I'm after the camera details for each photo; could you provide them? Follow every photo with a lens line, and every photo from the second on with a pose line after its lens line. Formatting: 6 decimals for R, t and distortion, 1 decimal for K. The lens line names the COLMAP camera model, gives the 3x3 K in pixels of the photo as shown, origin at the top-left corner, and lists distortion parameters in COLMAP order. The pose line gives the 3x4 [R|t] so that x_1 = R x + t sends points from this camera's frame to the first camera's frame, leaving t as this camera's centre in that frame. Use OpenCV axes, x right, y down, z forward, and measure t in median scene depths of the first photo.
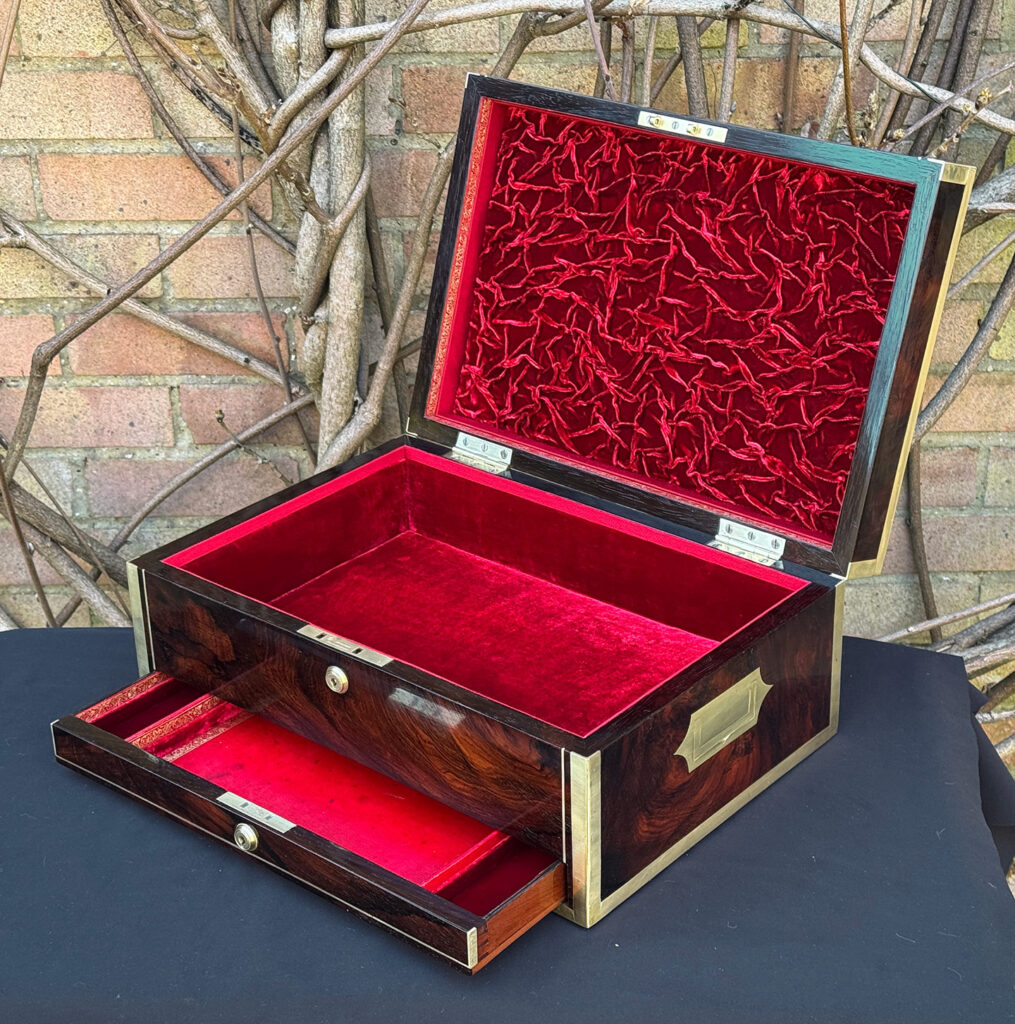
lens RADIAL K [[2014.3, 0, 520.1], [0, 2014.3, 498.1], [0, 0, 1]] dist [0.117991, 0.016063]
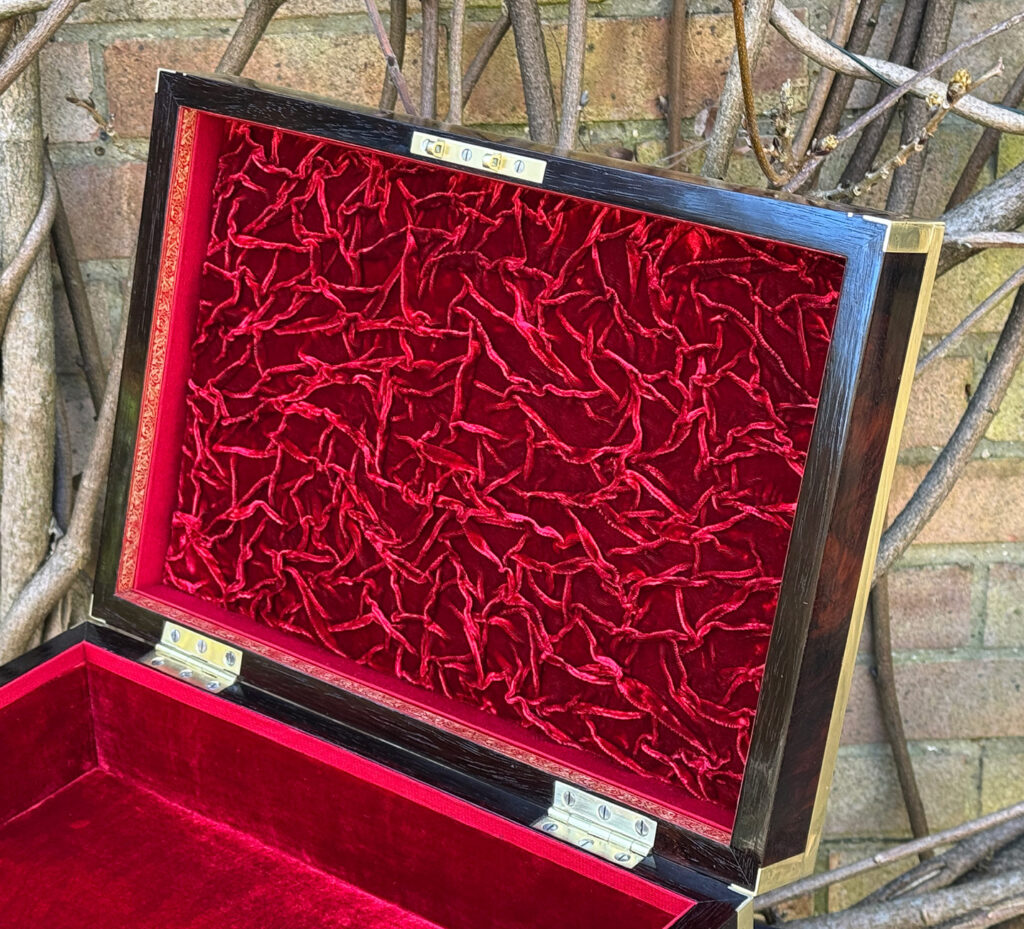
lens RADIAL K [[2324.0, 0, 443.9], [0, 2324.0, 464.8], [0, 0, 1]] dist [0.165504, -0.213666]
pose [[0.999604, -0.027341, -0.006663, 0.066230], [0.027372, 0.999615, 0.004575, -0.084443], [0.006535, -0.004755, 0.999967, 0.254366]]
